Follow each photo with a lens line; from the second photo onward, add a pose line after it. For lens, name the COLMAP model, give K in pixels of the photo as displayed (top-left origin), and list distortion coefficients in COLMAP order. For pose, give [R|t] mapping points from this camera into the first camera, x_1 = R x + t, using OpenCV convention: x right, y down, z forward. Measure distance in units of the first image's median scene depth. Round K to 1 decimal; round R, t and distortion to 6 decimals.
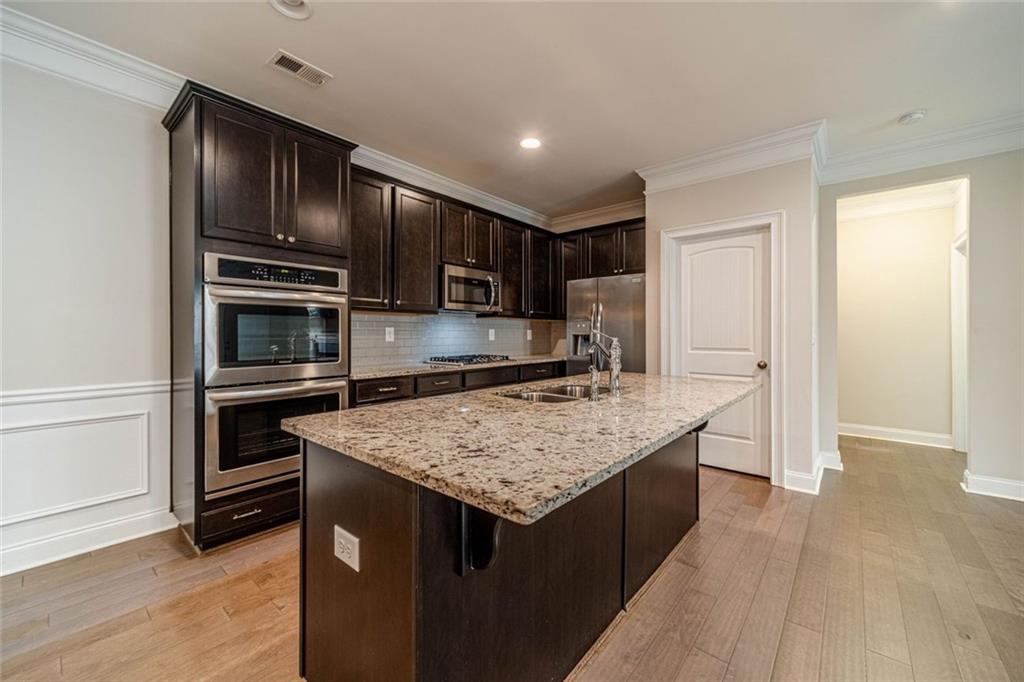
lens RADIAL K [[402.7, 0, 511.8], [0, 402.7, 337.2], [0, 0, 1]] dist [0.001496, -0.000055]
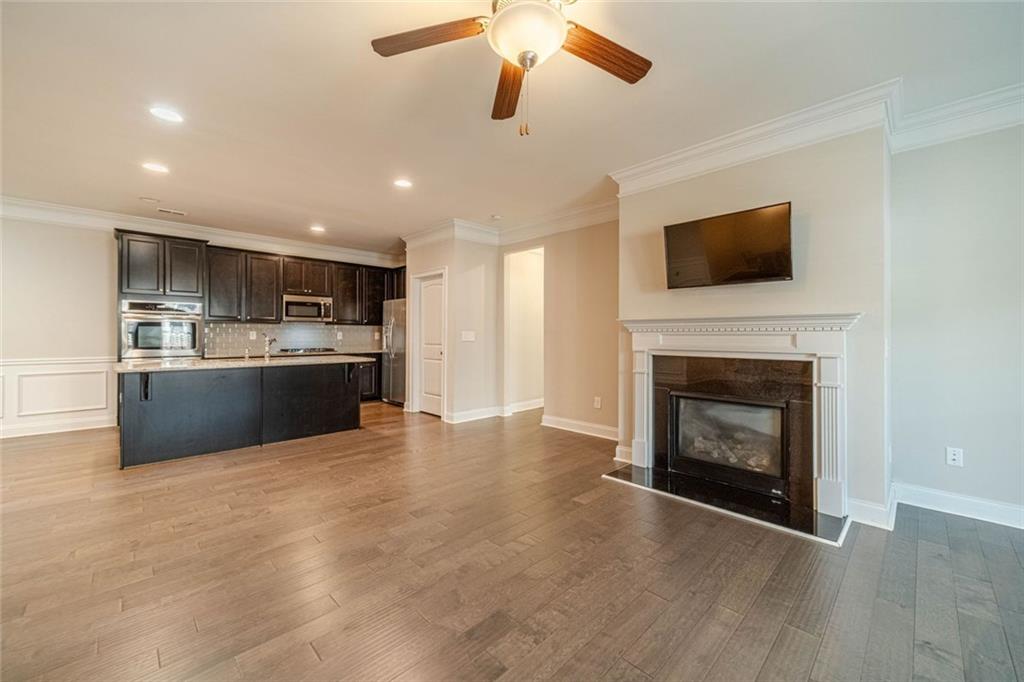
lens RADIAL K [[402.7, 0, 511.8], [0, 402.7, 337.2], [0, 0, 1]] dist [0.001496, -0.000055]
pose [[0.996241, 0.001262, -0.086620, 0.958862], [-0.001548, 0.999994, -0.003235, 0.004877], [0.086616, 0.003357, 0.996236, -0.640386]]
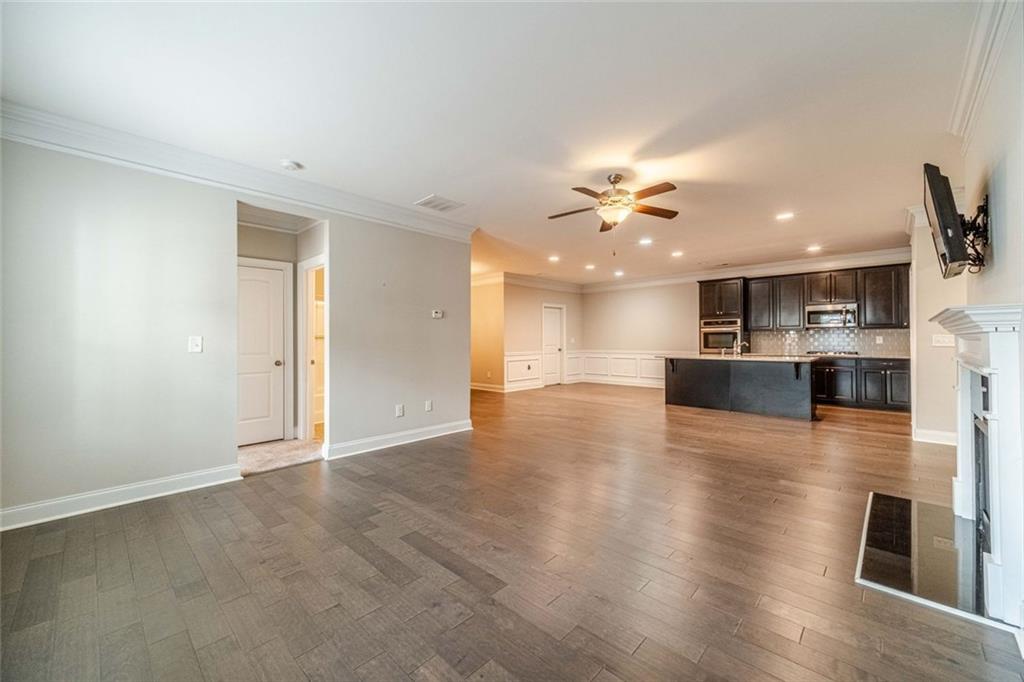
lens RADIAL K [[402.7, 0, 511.8], [0, 402.7, 337.2], [0, 0, 1]] dist [0.001496, -0.000055]
pose [[-0.051505, -0.006117, -0.998654, 1.996591], [-0.001130, 0.999981, -0.006067, -0.005574], [0.998672, 0.000816, -0.051511, -0.419517]]
